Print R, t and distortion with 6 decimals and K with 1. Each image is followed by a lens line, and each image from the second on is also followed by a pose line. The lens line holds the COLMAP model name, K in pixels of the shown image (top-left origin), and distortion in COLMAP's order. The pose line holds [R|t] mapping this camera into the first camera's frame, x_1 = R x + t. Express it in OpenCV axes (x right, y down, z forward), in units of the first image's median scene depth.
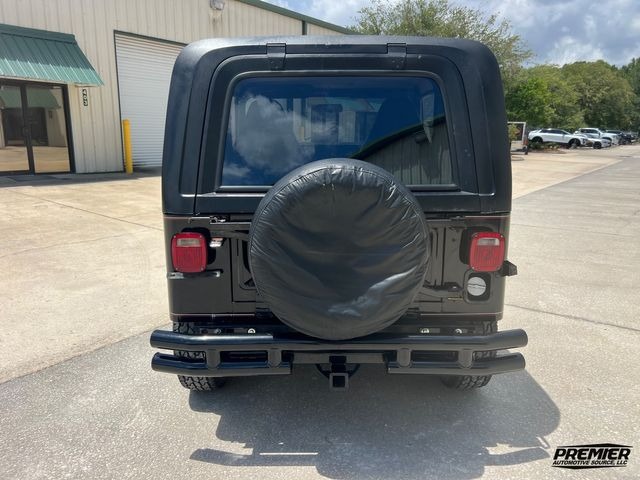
lens RADIAL K [[460.8, 0, 309.0], [0, 460.8, 239.4], [0, 0, 1]] dist [-0.007848, -0.006920]
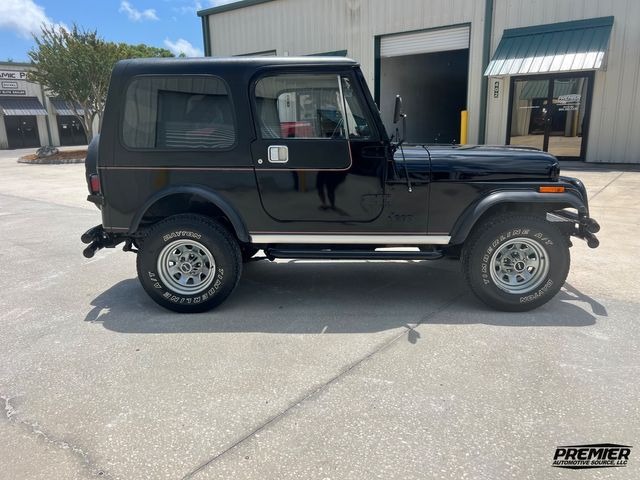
lens RADIAL K [[505.8, 0, 320.0], [0, 505.8, 240.0], [0, 0, 1]] dist [0.012830, -0.006818]
pose [[-0.021857, 0.186142, -0.982280, 1.267017], [-0.198156, 0.962216, 0.186750, -0.157415], [0.979927, 0.198726, 0.015854, 1.005498]]
